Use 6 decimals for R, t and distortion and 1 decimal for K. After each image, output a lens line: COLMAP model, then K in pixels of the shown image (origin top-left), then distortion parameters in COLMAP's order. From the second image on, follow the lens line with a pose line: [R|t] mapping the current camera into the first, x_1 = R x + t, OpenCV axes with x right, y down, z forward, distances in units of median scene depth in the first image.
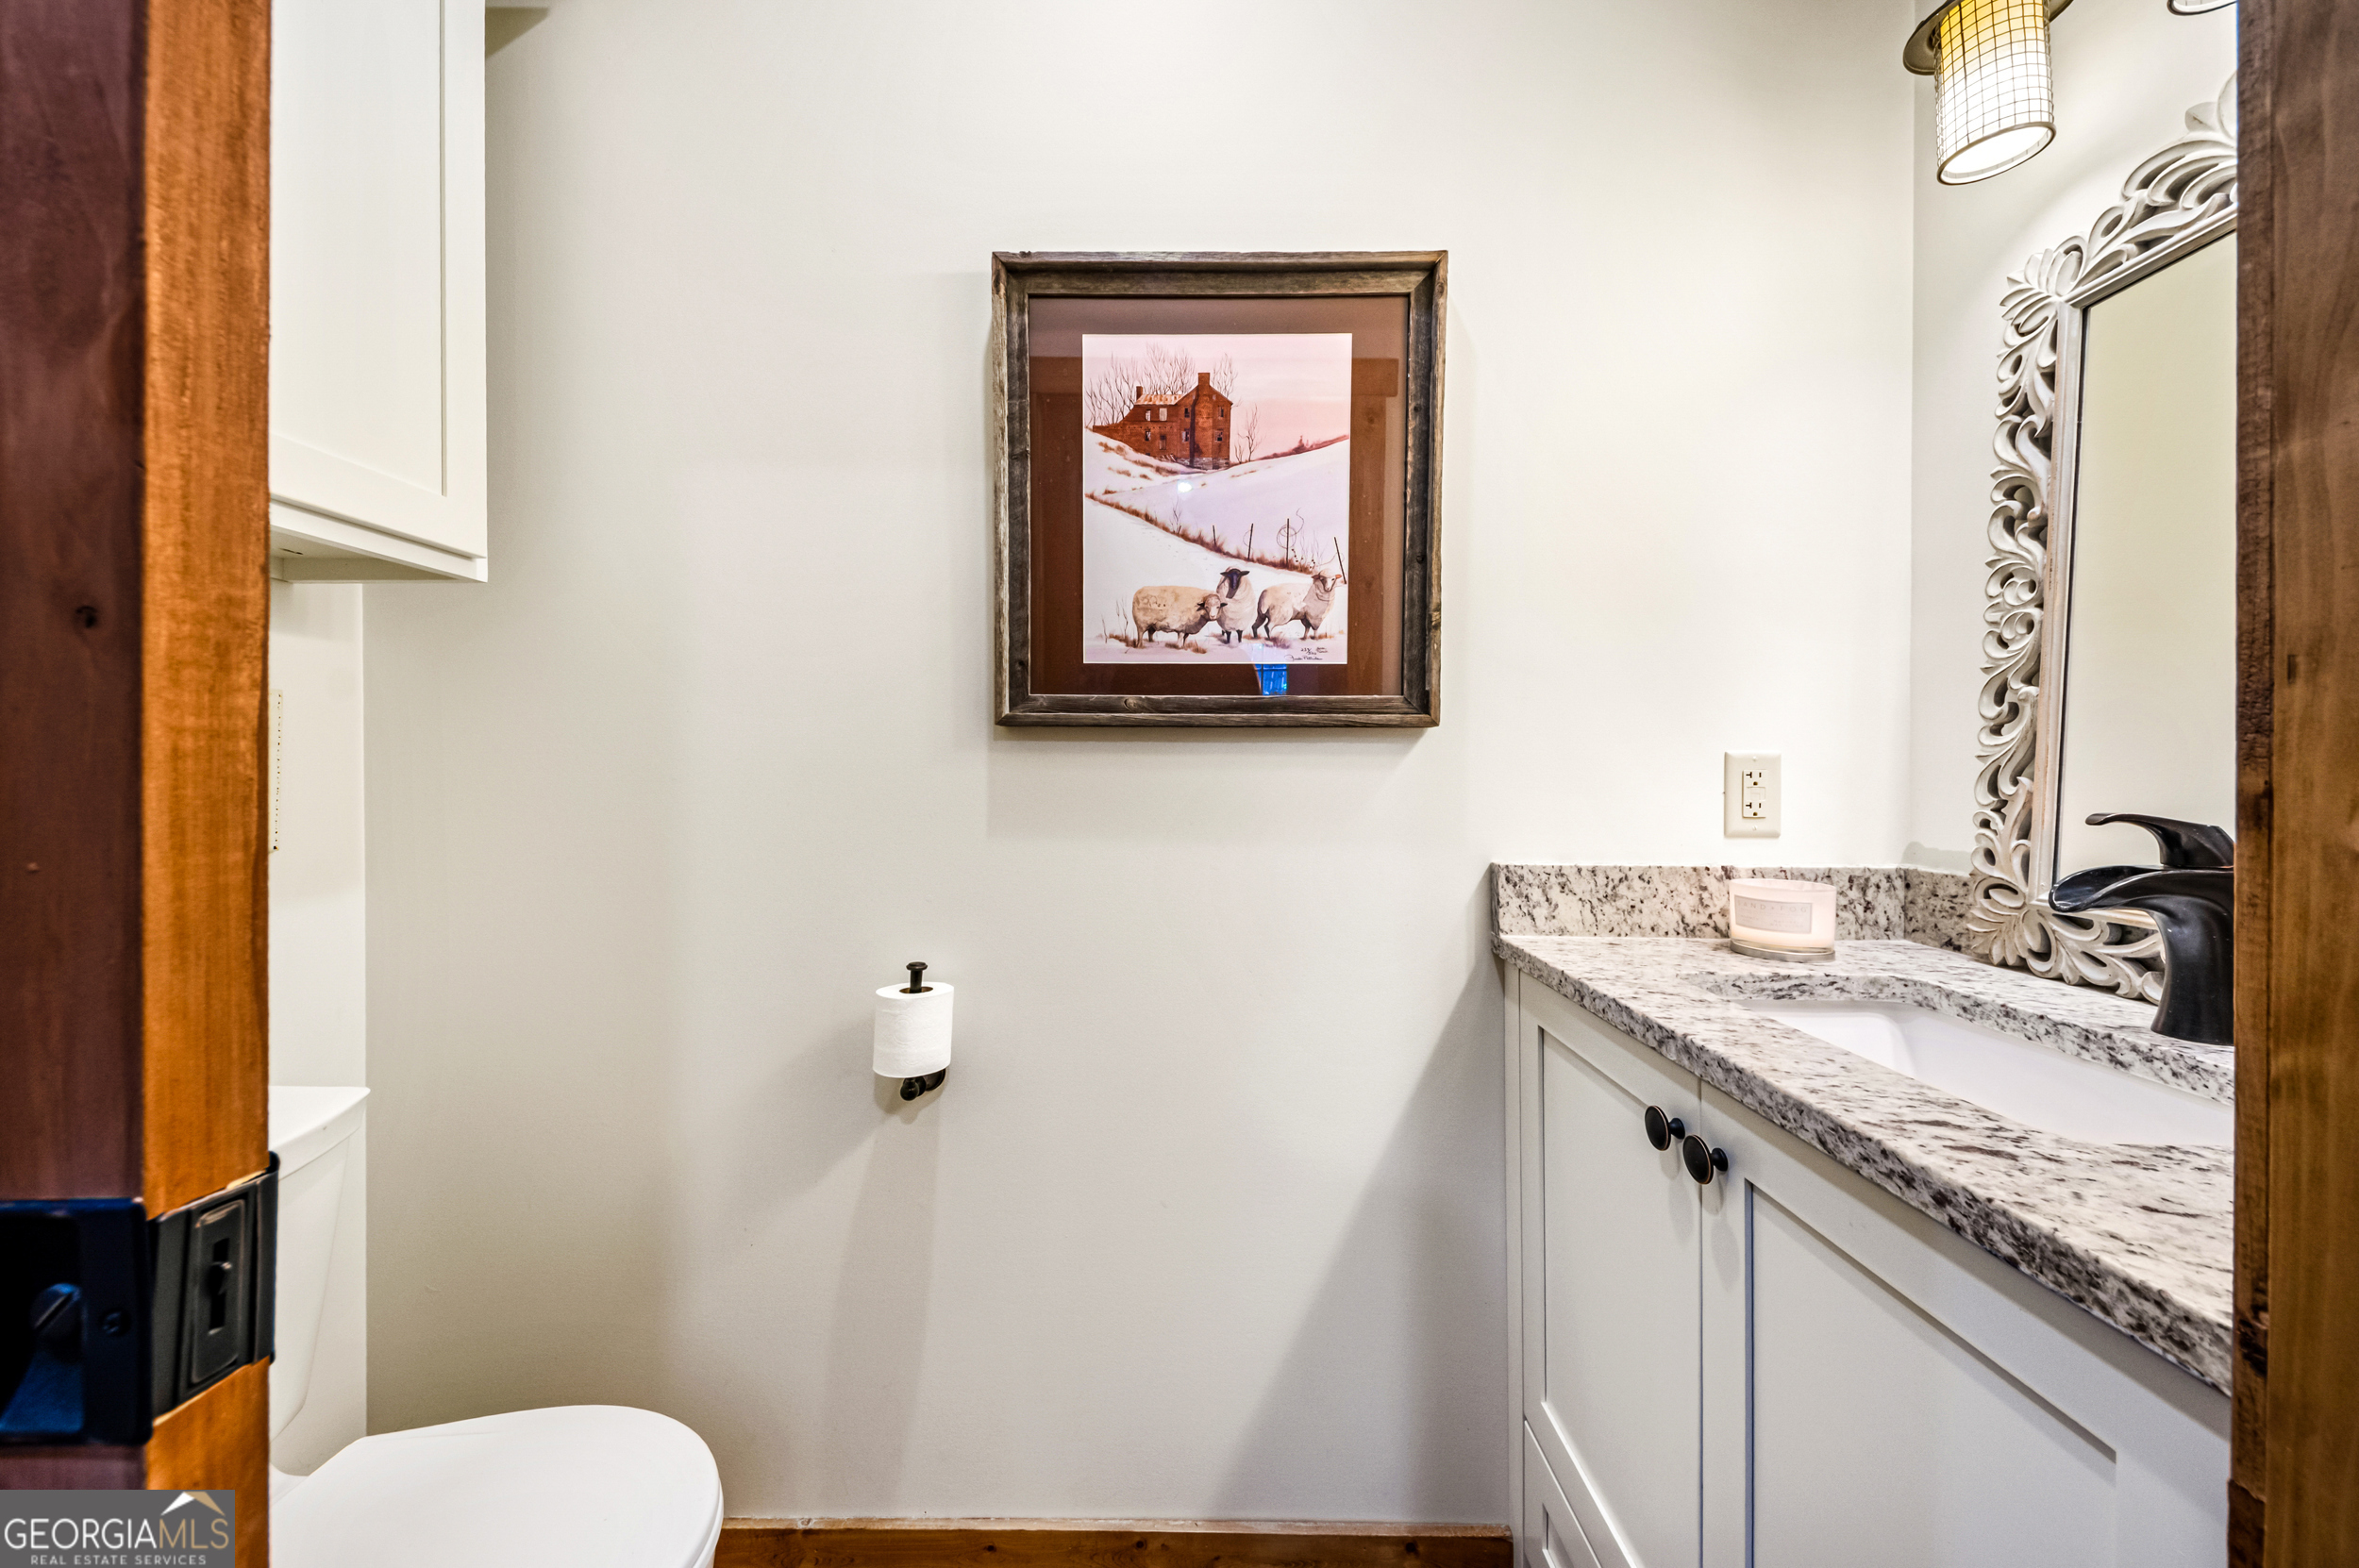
lens RADIAL K [[860.7, 0, 1179.5], [0, 860.7, 784.0], [0, 0, 1]] dist [-0.000958, -0.010752]
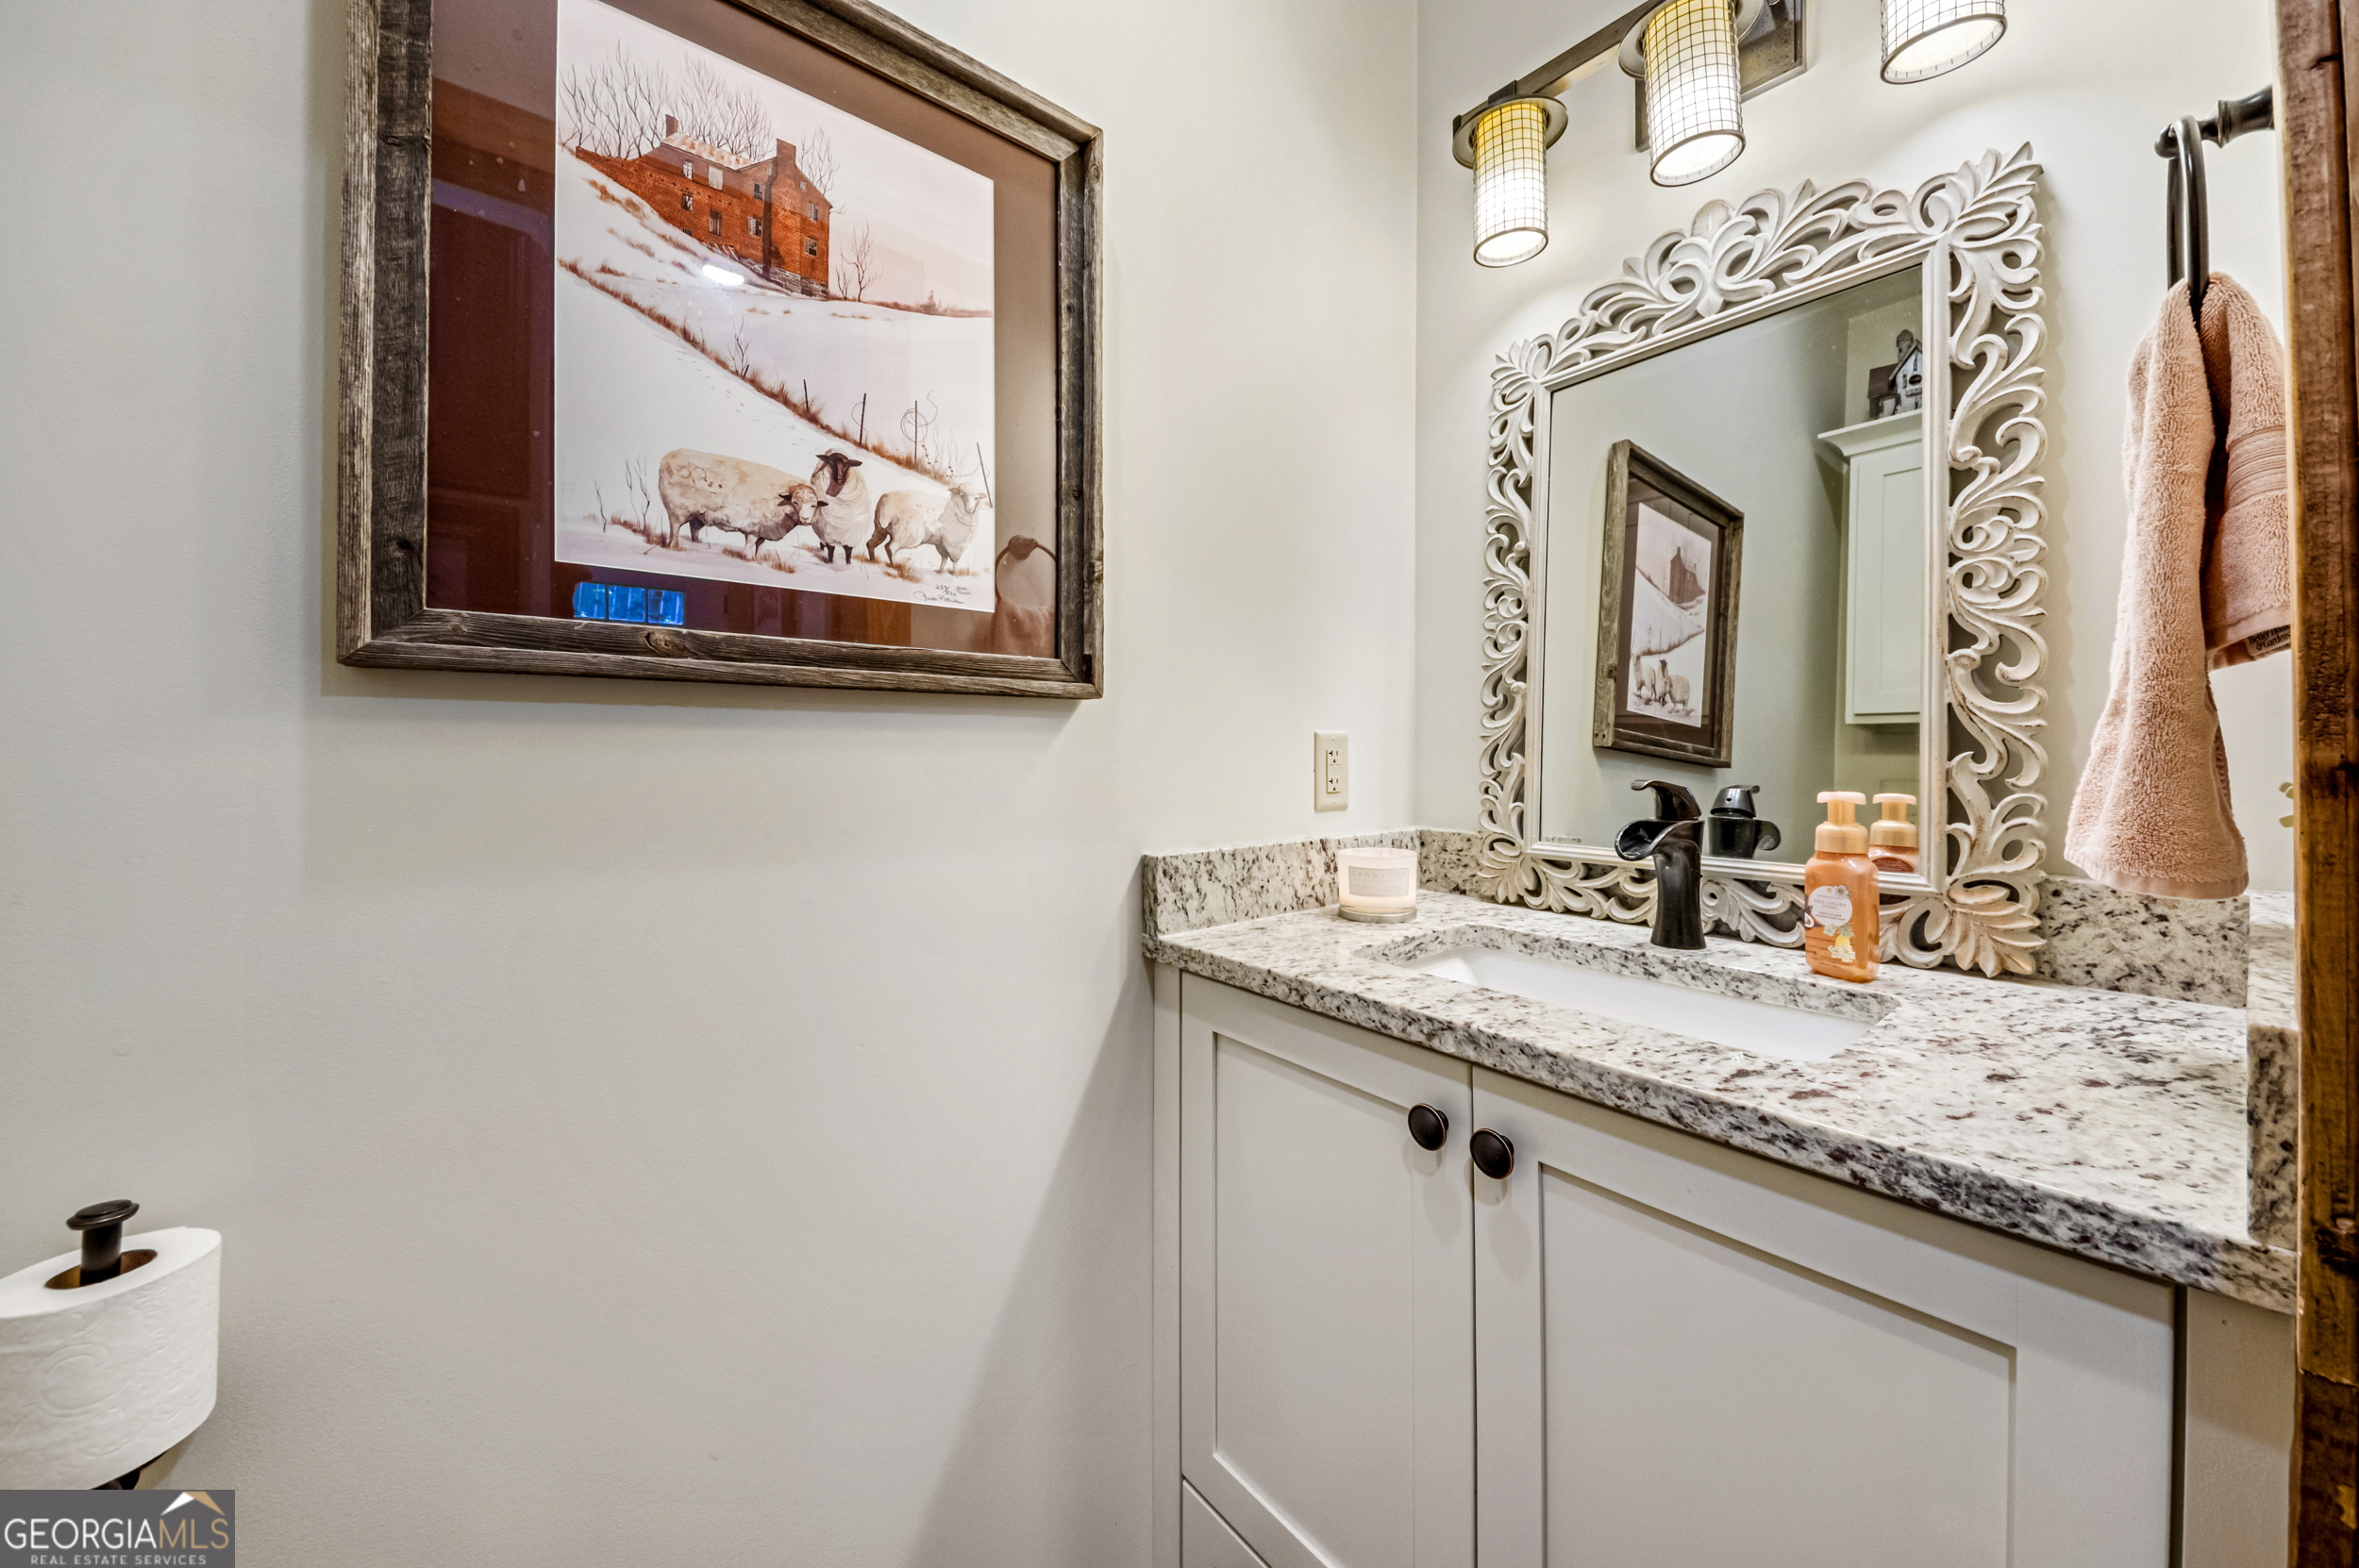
lens RADIAL K [[852.8, 0, 1239.2], [0, 852.8, 754.7], [0, 0, 1]] dist [0.024601, -0.020499]
pose [[0.745614, -0.009098, 0.666316, -0.155054], [0.016394, 0.999855, -0.004693, -0.006048], [-0.666176, 0.014423, 0.745655, 0.298879]]
